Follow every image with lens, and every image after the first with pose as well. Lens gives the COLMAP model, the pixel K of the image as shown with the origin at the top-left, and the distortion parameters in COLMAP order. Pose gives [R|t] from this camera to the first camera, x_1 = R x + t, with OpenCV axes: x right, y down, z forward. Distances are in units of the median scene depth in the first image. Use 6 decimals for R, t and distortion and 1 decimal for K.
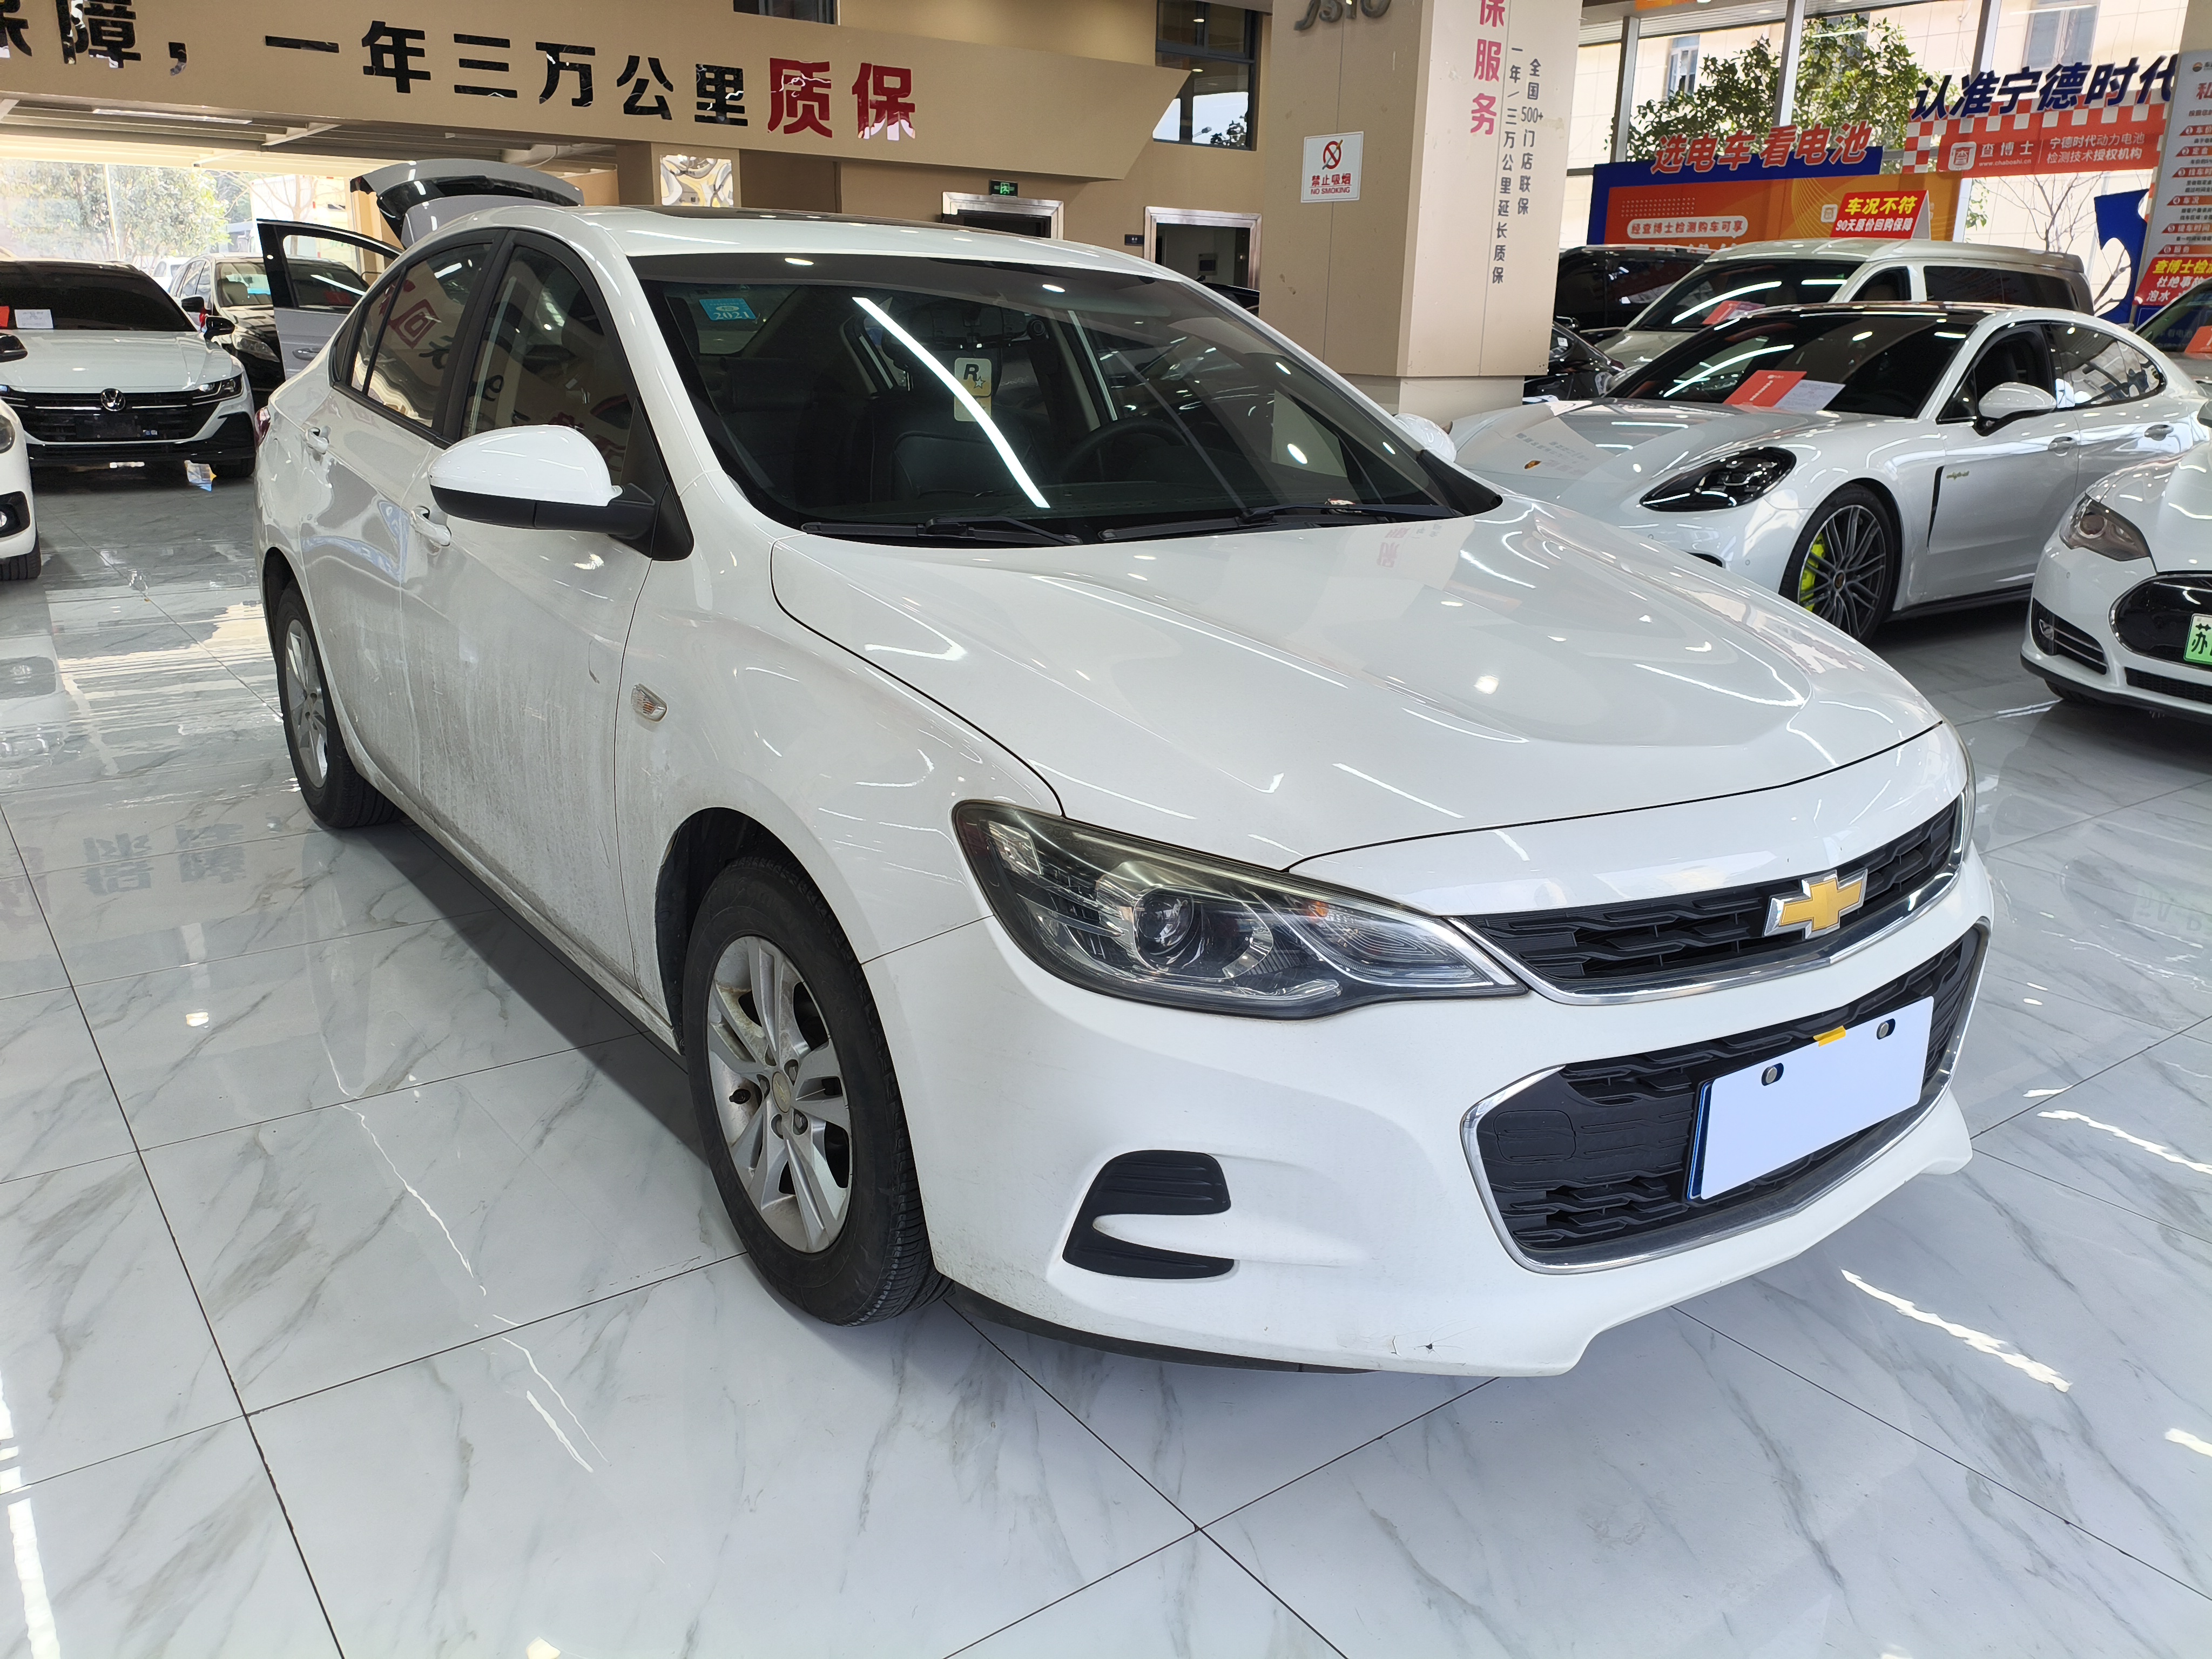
lens RADIAL K [[1705.7, 0, 1106.3], [0, 1705.7, 818.5], [0, 0, 1]] dist [0.007521, -0.027841]
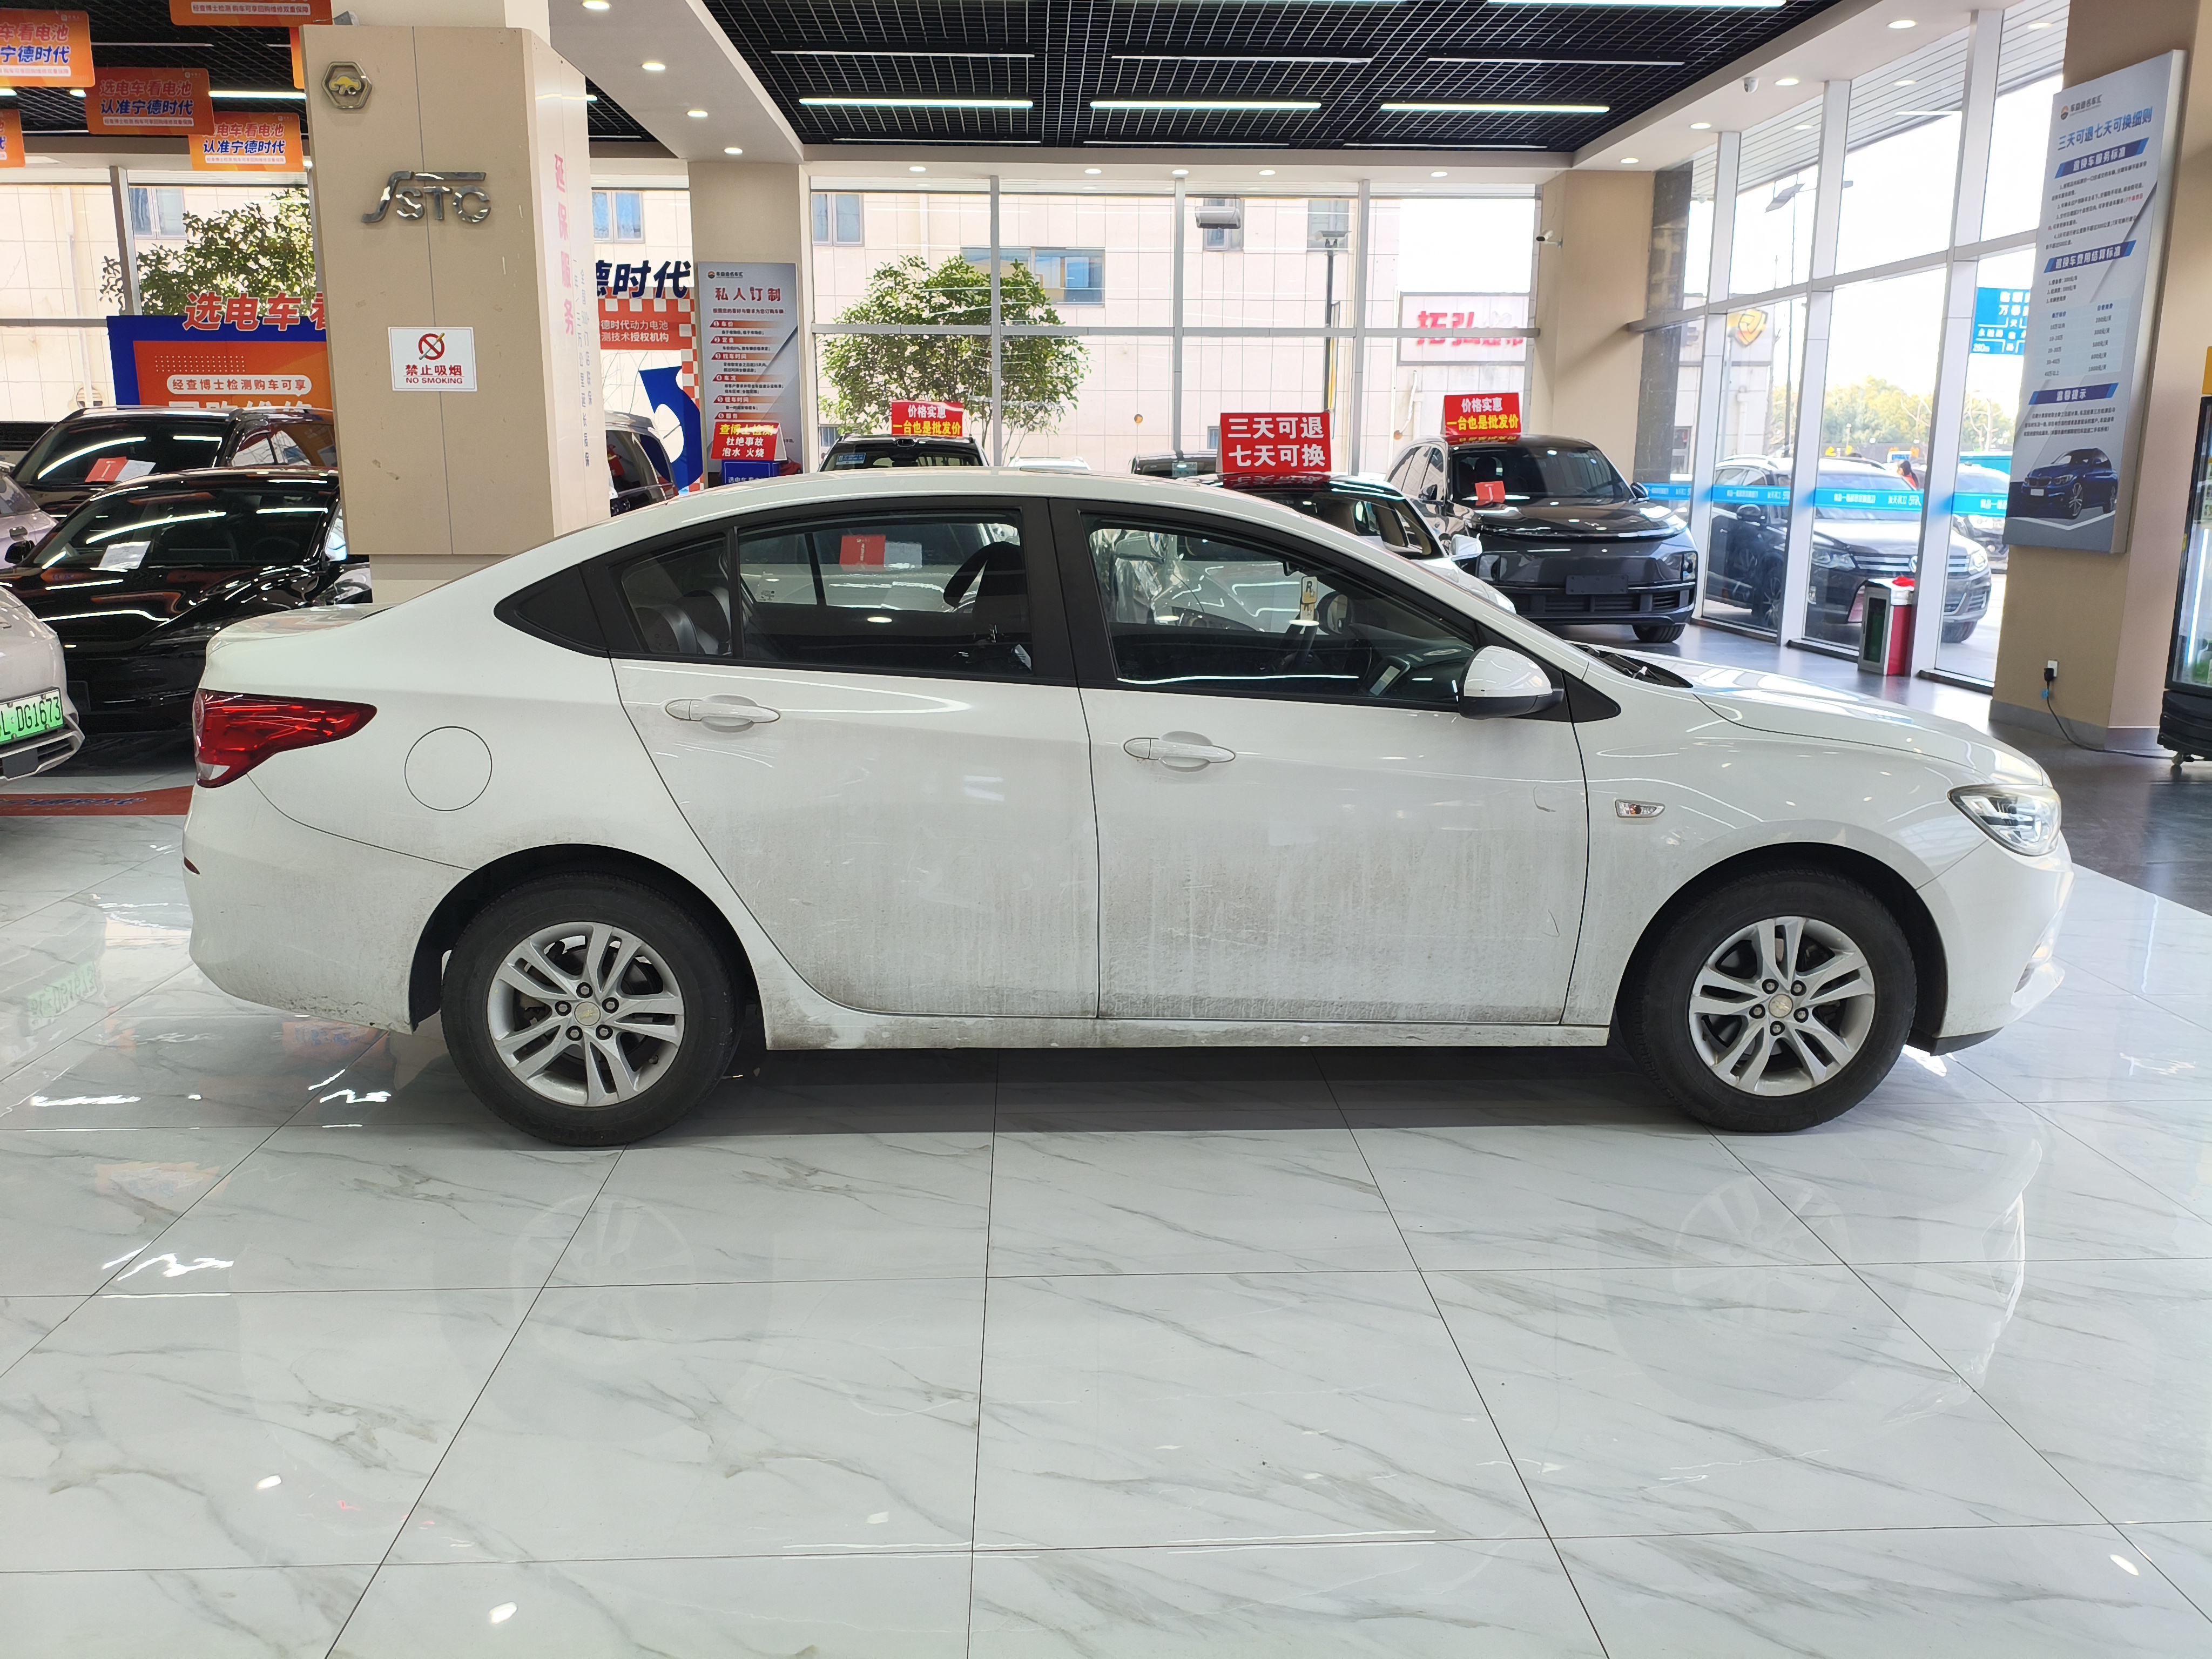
lens RADIAL K [[1705.7, 0, 1106.4], [0, 1705.7, 830.1], [0, 0, 1]] dist [0.007521, -0.027841]
pose [[0.555854, -0.191221, 0.808987, -0.291448], [0.243106, 0.968030, 0.061776, -0.042503], [-0.794937, 0.162331, 0.584571, 0.075838]]
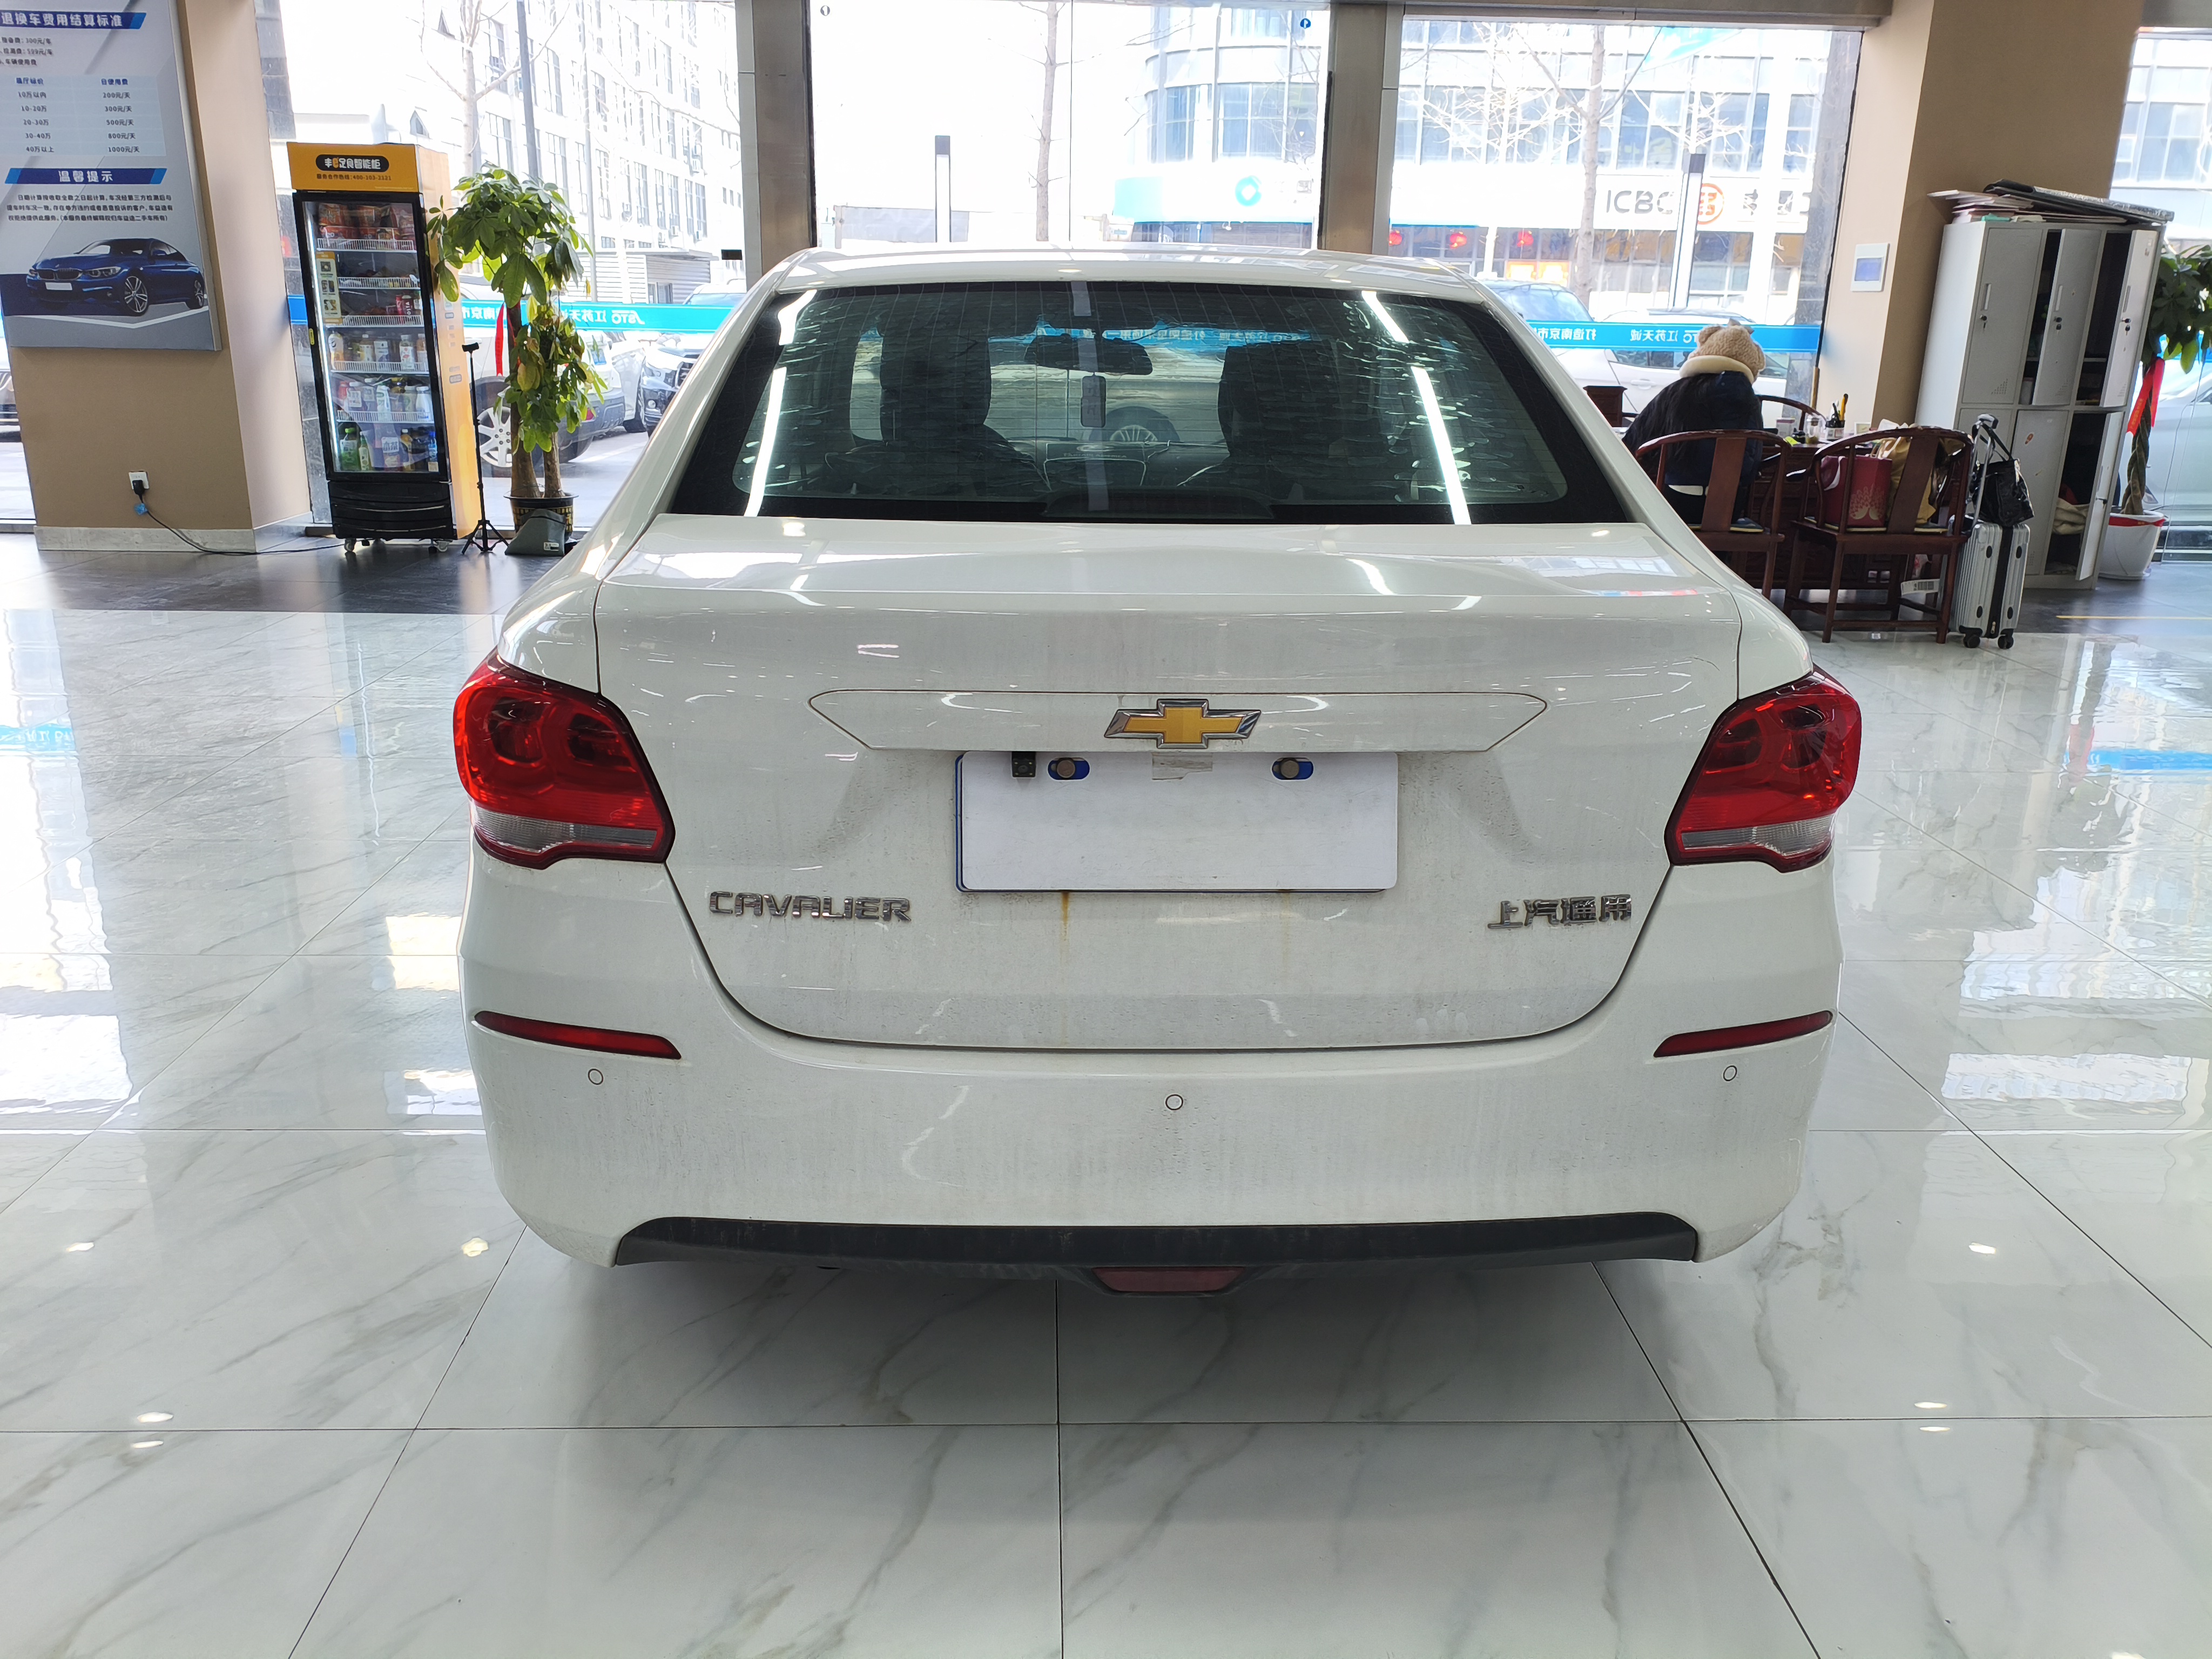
lens RADIAL K [[1705.7, 0, 1115.9], [0, 1705.7, 831.4], [0, 0, 1]] dist [0.007521, -0.027841]
pose [[-0.830737, -0.201589, 0.518881, -0.182682], [0.115541, 0.849384, 0.514973, -0.140710], [-0.544542, 0.487759, -0.682323, 0.445981]]
